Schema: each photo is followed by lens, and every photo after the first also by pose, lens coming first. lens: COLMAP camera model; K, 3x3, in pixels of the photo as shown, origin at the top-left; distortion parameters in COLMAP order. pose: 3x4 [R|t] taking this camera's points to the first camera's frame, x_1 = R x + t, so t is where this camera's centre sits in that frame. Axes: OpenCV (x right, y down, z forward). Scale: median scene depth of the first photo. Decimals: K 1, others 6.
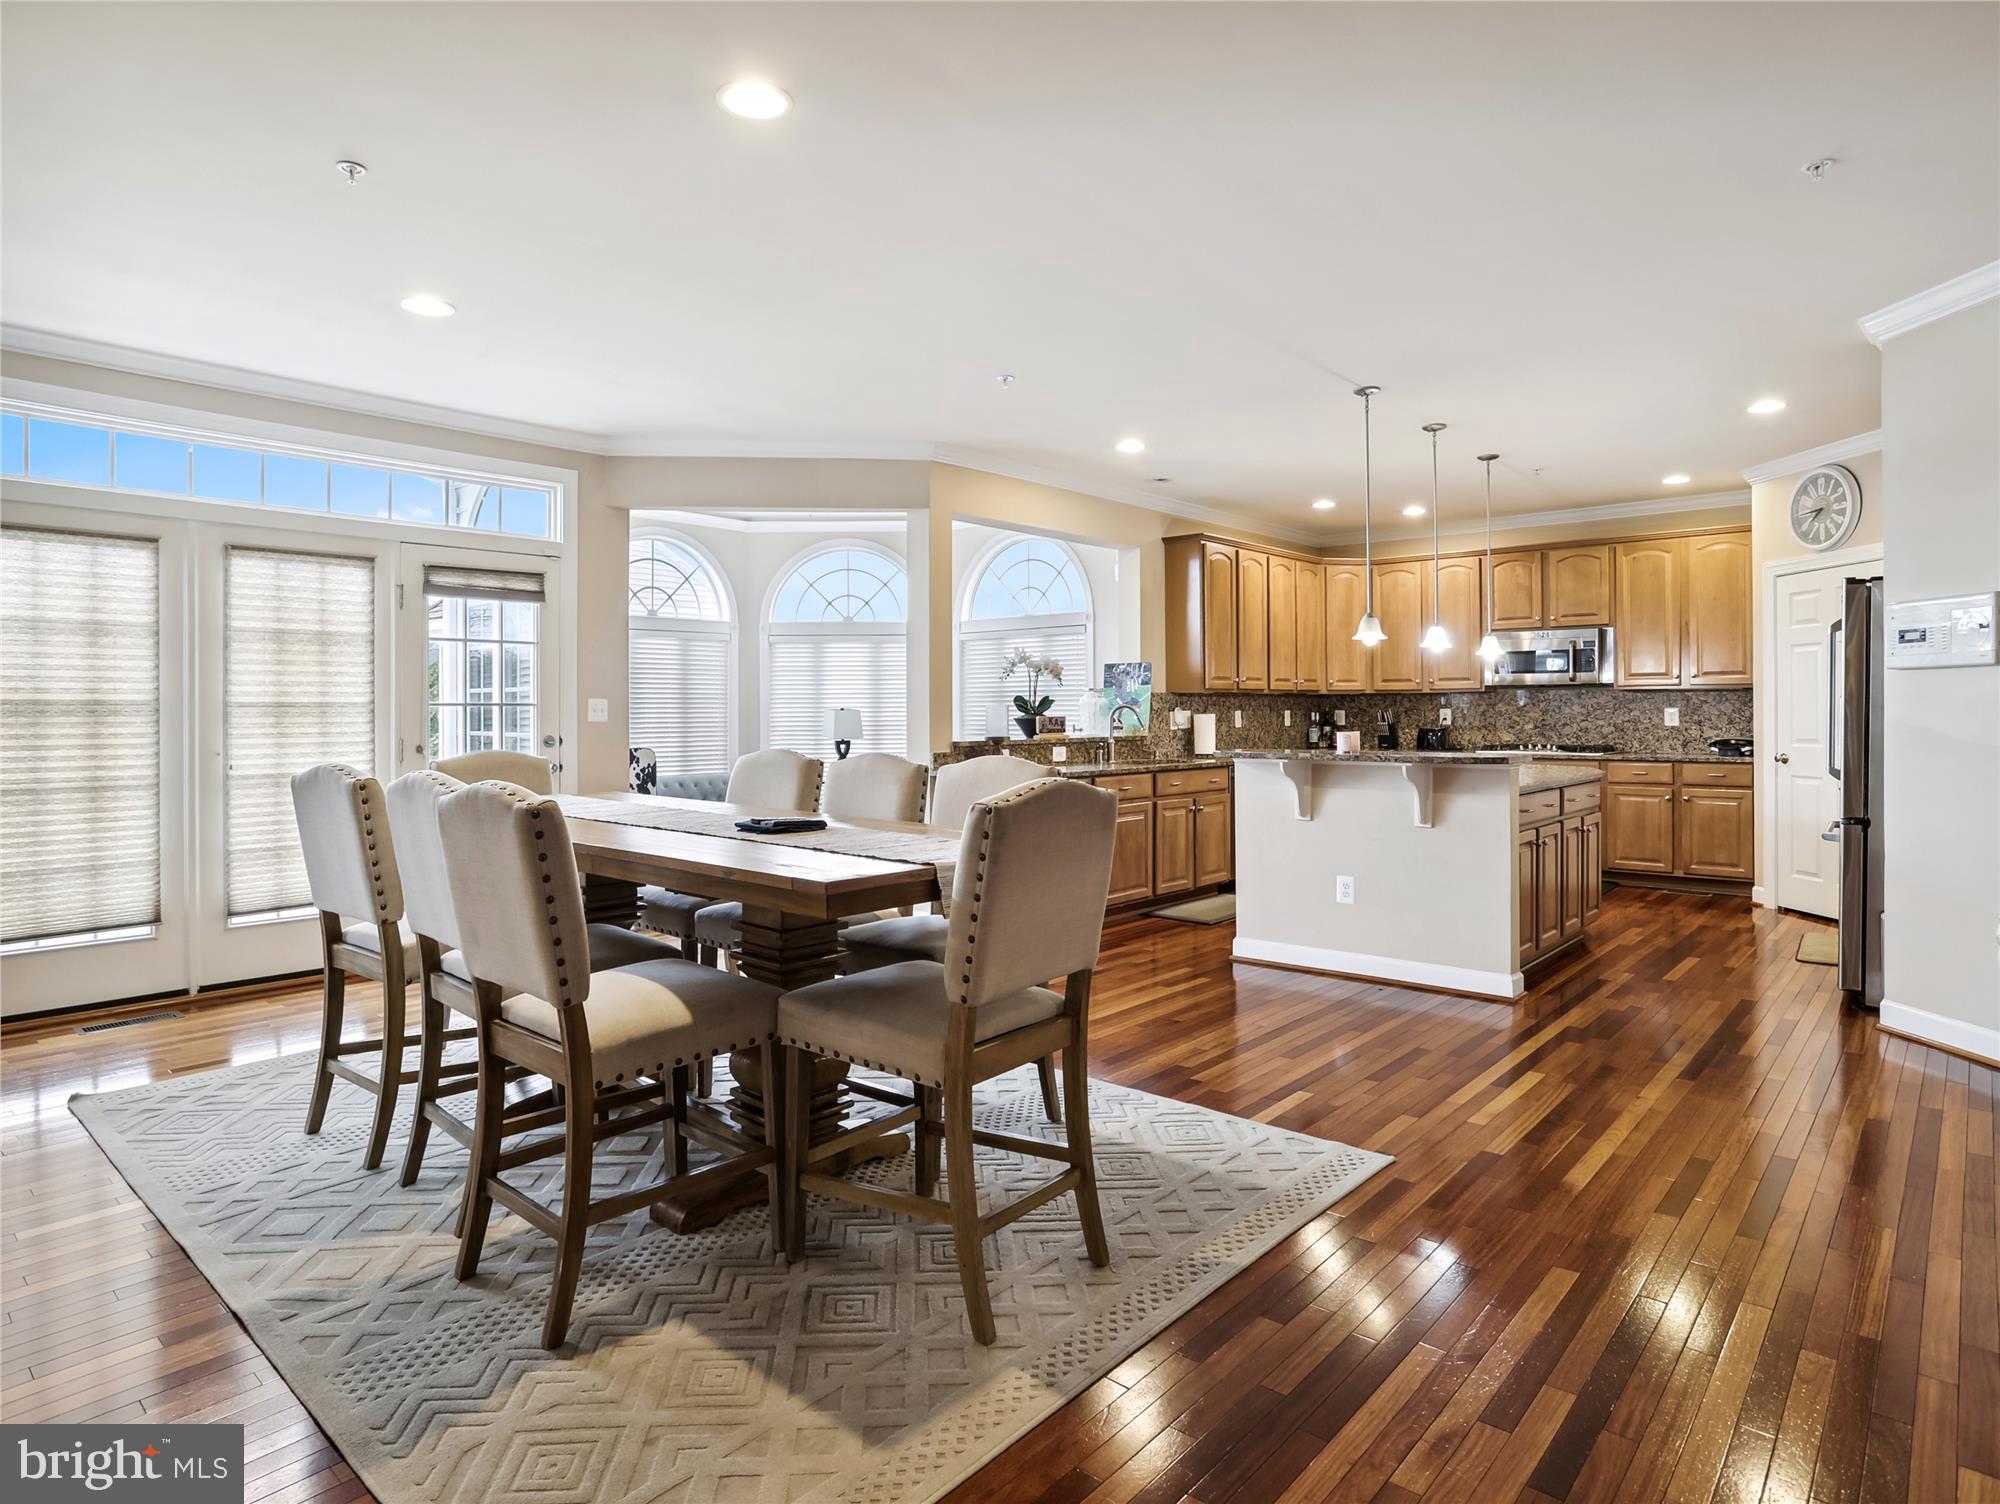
lens RADIAL K [[1106.8, 0, 1000.5], [0, 1106.8, 717.1], [0, 0, 1]] dist [-0.003260, -0.000450]
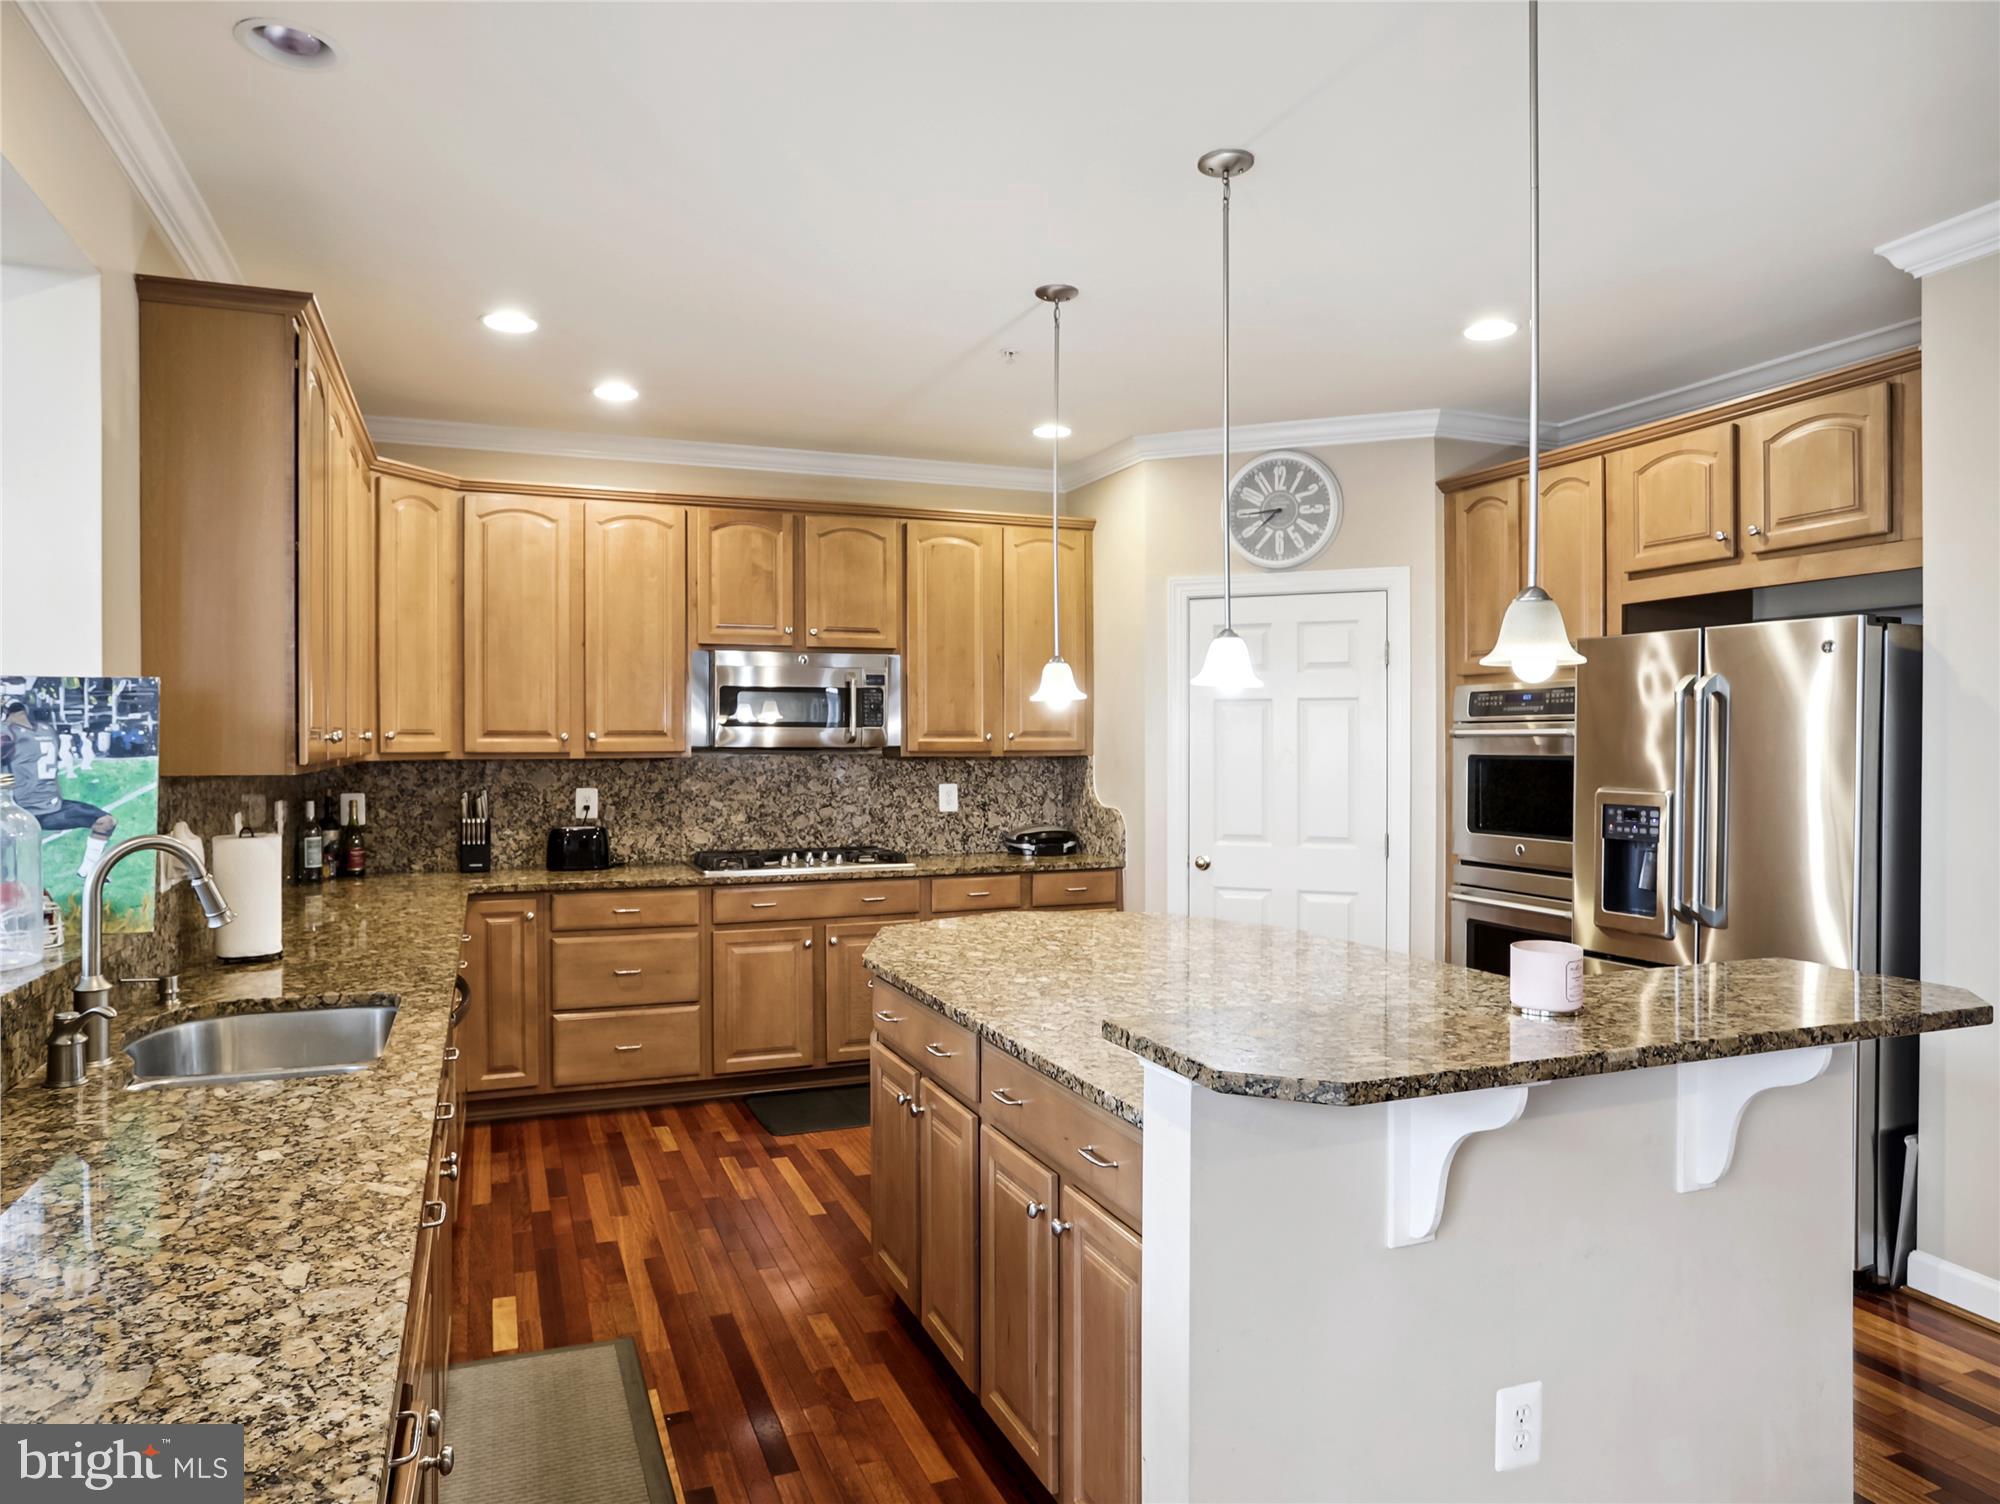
lens RADIAL K [[1298.3, 0, 993.2], [0, 1298.3, 732.3], [0, 0, 1]] dist [-0.041806, -0.000523]
pose [[0.453066, 0.008803, 0.891434, -0.061953], [0.004044, 0.999921, -0.011930, -0.029495], [-0.891468, 0.009010, 0.452994, 0.628937]]
